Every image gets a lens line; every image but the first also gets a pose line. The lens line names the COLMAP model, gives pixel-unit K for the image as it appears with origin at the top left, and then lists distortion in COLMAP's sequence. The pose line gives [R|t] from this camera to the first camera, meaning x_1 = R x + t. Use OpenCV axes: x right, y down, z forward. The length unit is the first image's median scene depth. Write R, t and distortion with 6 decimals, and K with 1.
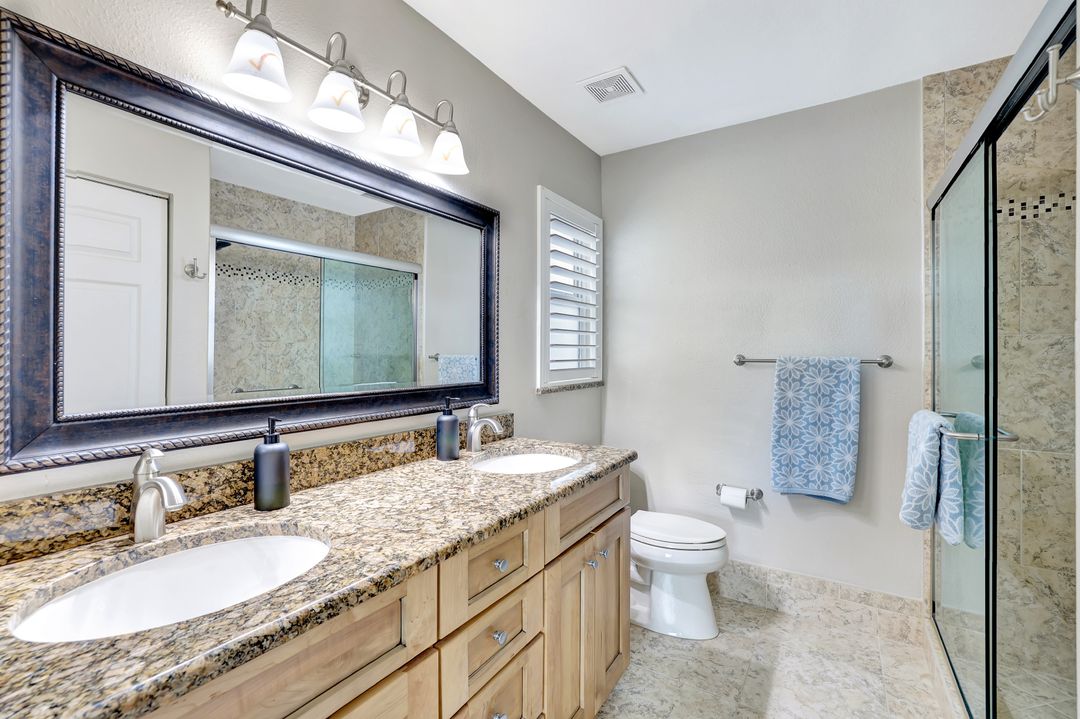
lens RADIAL K [[465.3, 0, 539.0], [0, 465.3, 356.3], [0, 0, 1]] dist [-0.048333, 0.000073]
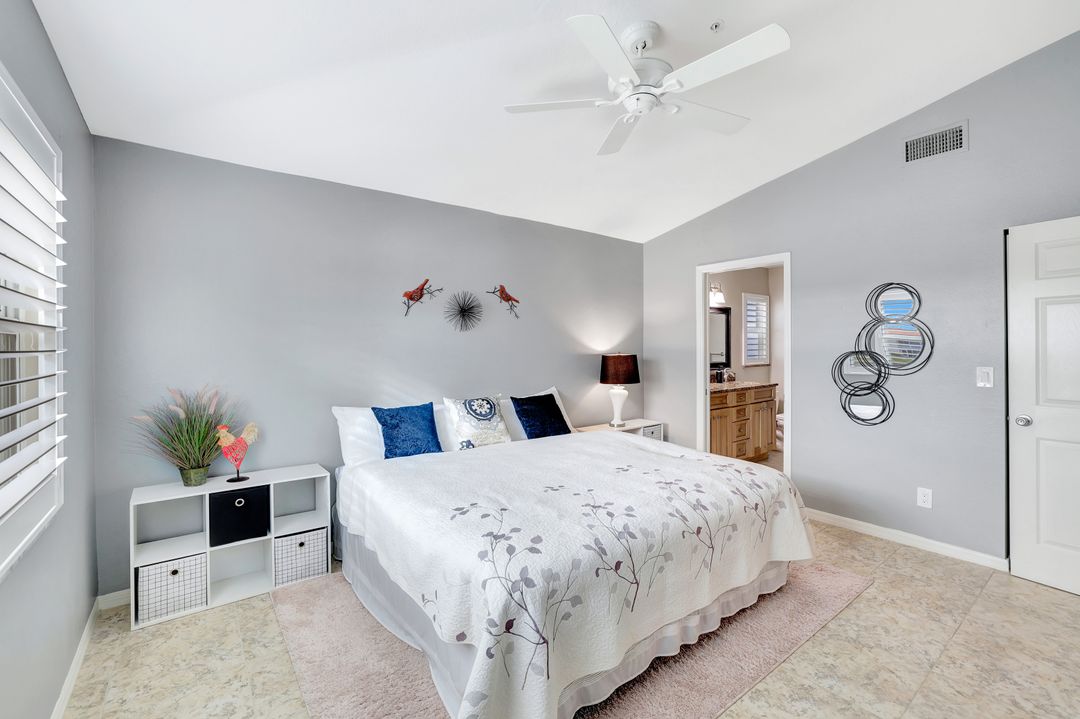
lens RADIAL K [[465.3, 0, 539.0], [0, 465.3, 356.3], [0, 0, 1]] dist [-0.048333, 0.000073]
pose [[0.937510, -0.001562, -0.347955, -0.224749], [0.004797, 0.999953, 0.008438, -0.016008], [0.347926, -0.009580, 0.937473, -2.416265]]
